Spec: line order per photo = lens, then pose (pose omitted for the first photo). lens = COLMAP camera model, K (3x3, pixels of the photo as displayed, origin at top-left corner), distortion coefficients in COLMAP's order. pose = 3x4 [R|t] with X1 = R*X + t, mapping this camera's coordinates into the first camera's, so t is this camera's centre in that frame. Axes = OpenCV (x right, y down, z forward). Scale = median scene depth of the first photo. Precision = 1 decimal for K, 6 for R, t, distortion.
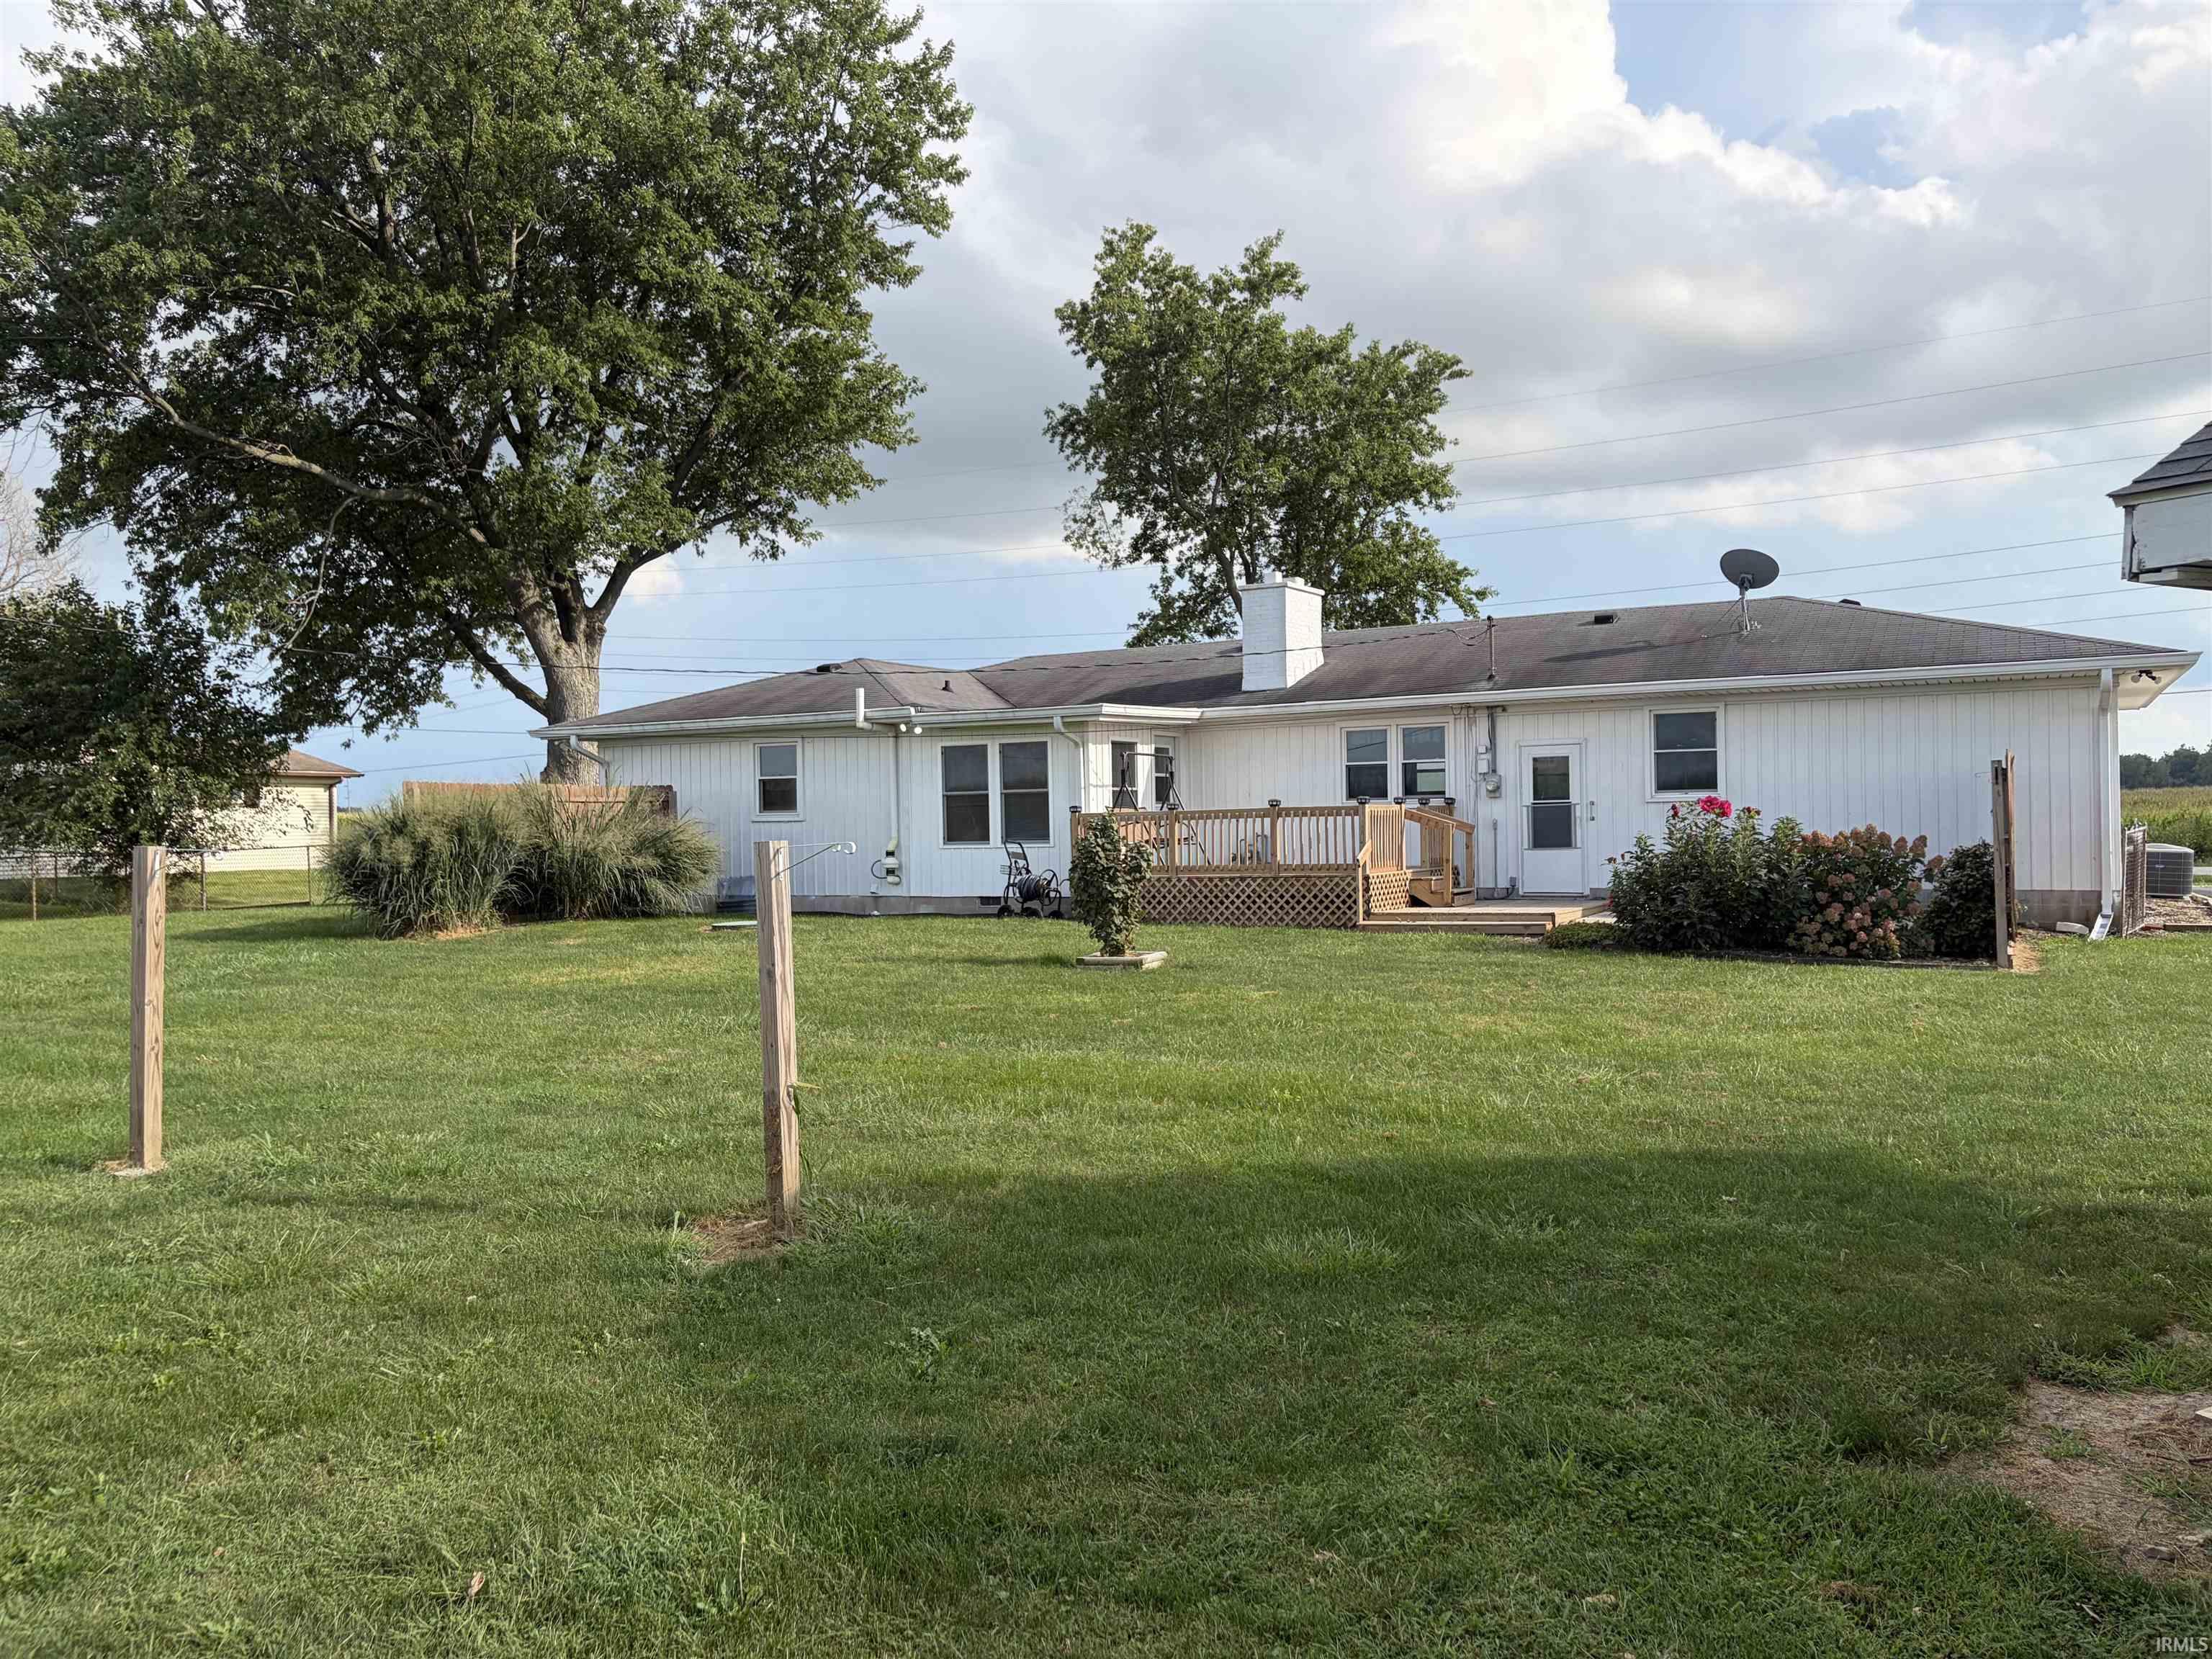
lens RADIAL K [[1686.0, 0, 1100.4], [0, 1686.0, 820.3], [0, 0, 1]] dist [0.035394, -0.030466]
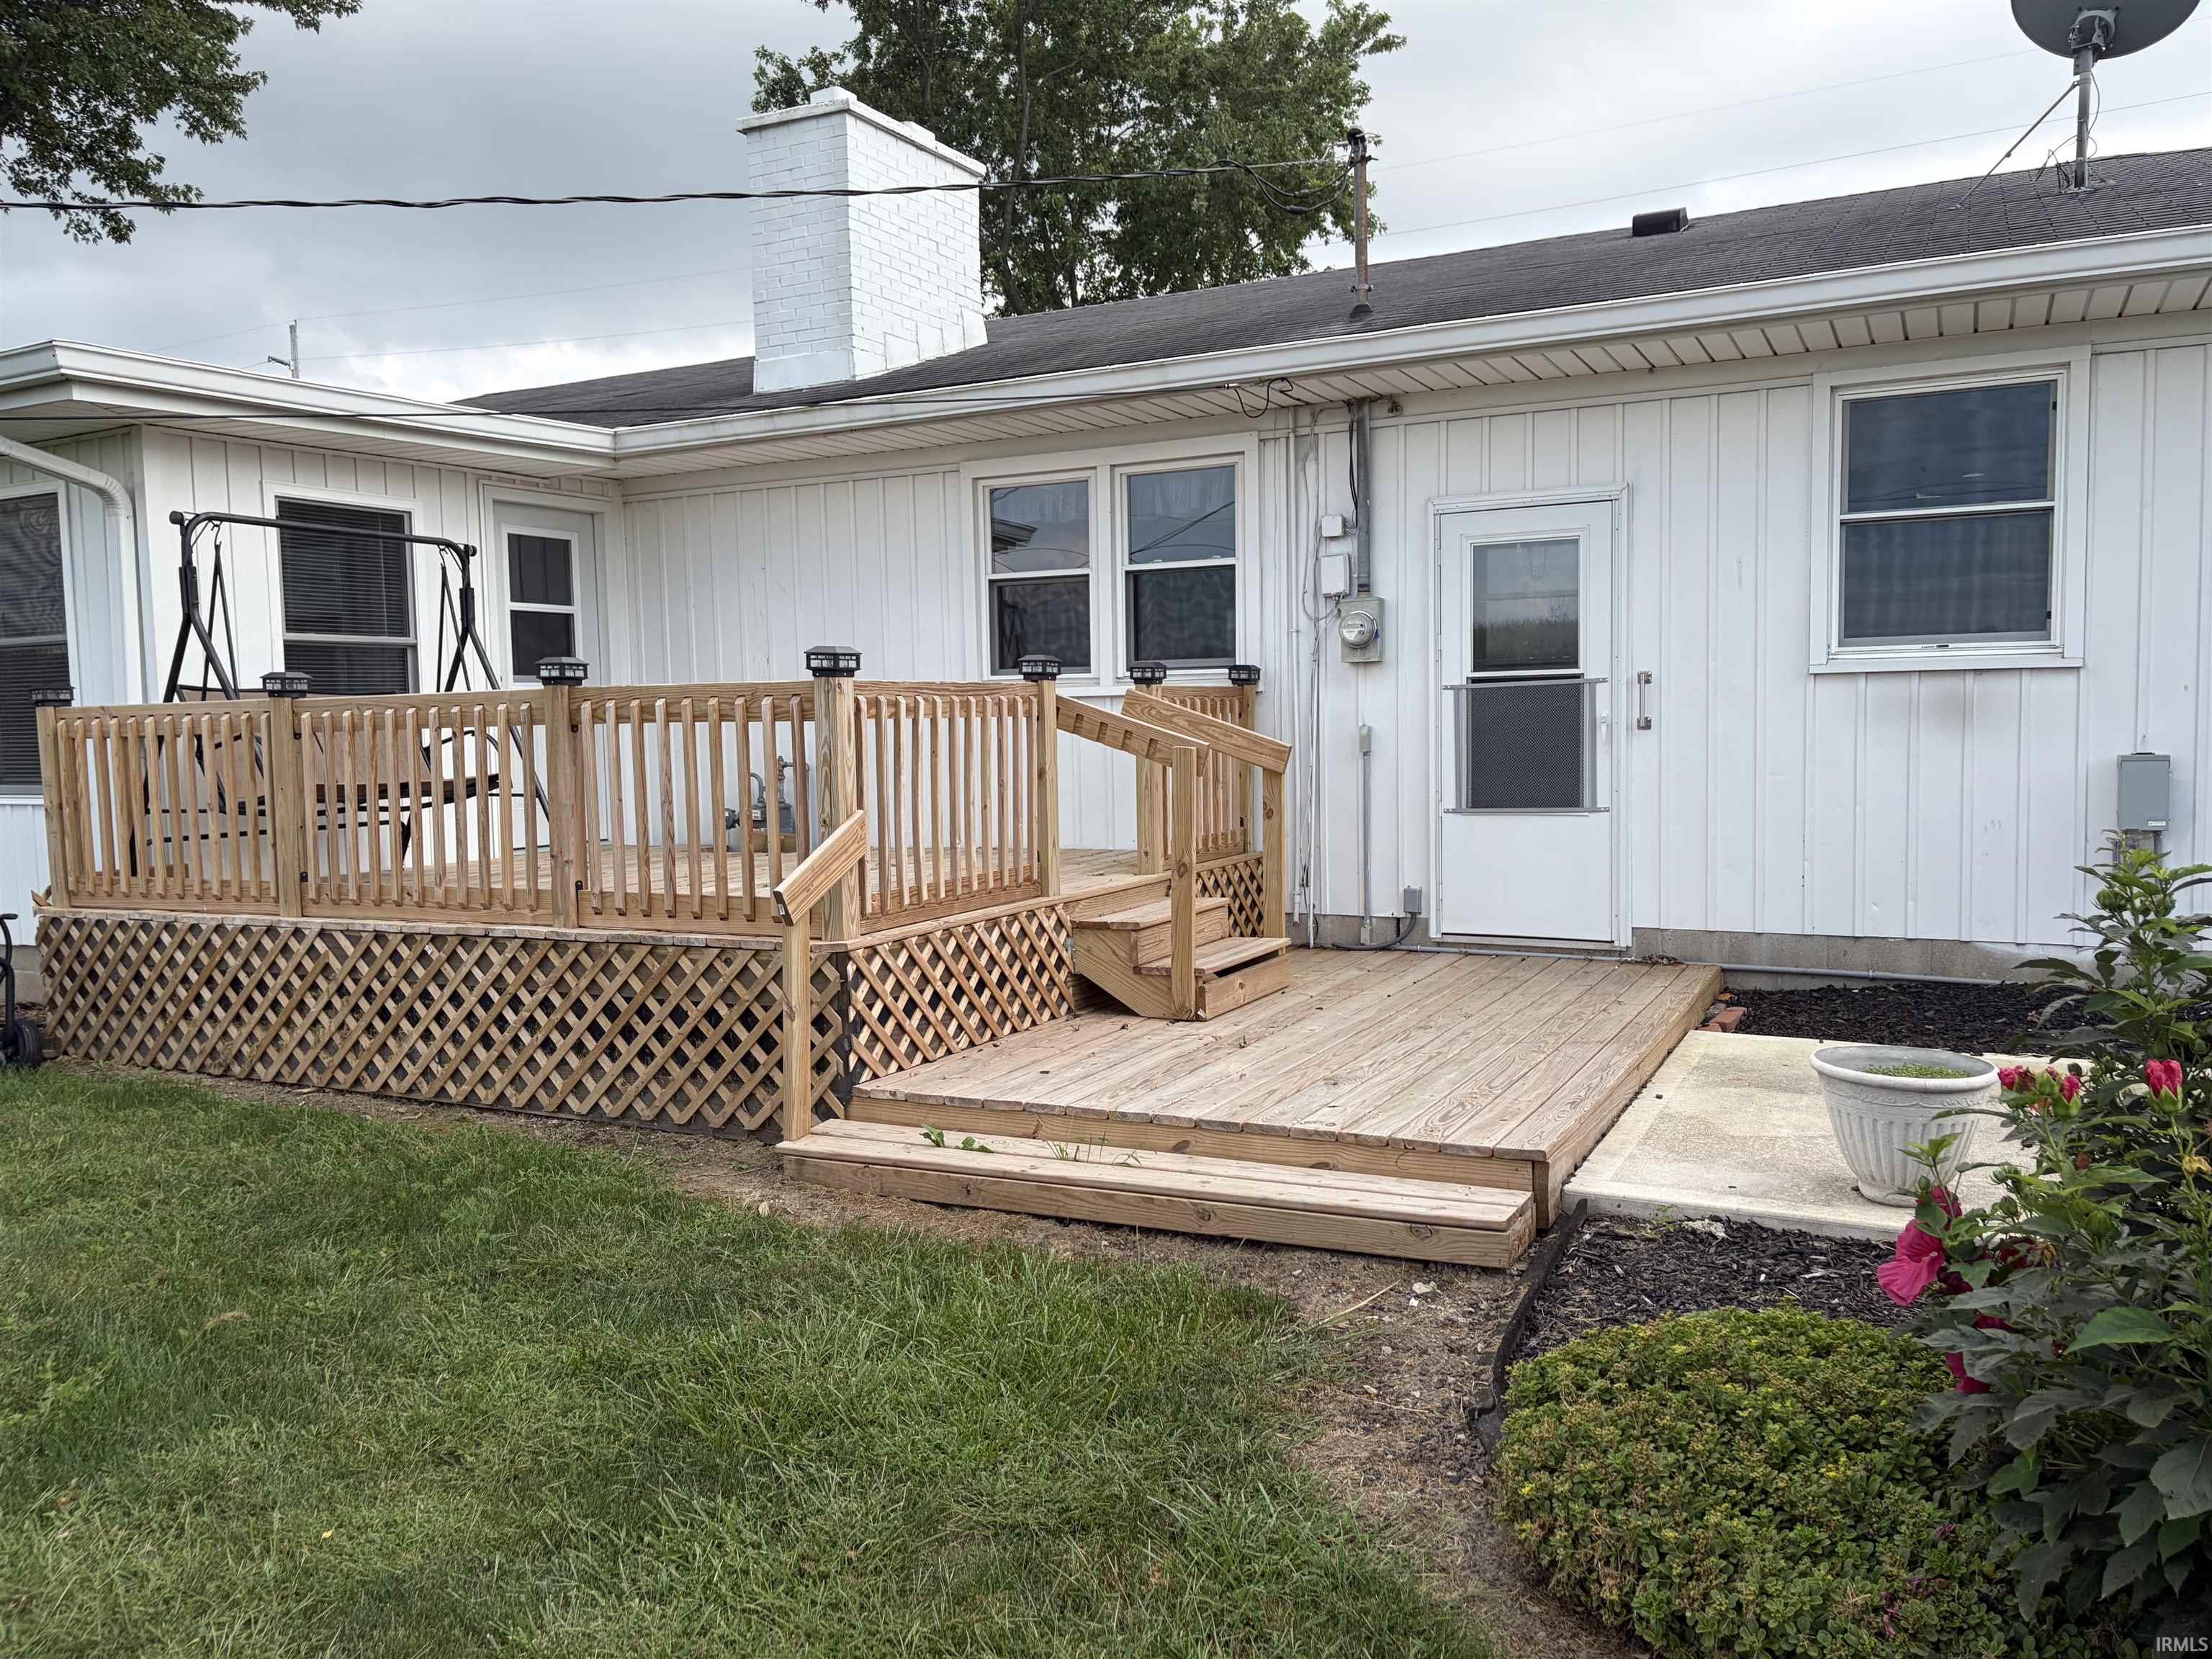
lens RADIAL K [[1686.0, 0, 1115.5], [0, 1686.0, 834.8], [0, 0, 1]] dist [0.035394, -0.030466]
pose [[0.999469, -0.004855, 0.032213, 0.169178], [0.002479, 0.997298, 0.073421, -0.003733], [-0.032482, -0.073303, 0.996781, 0.645400]]
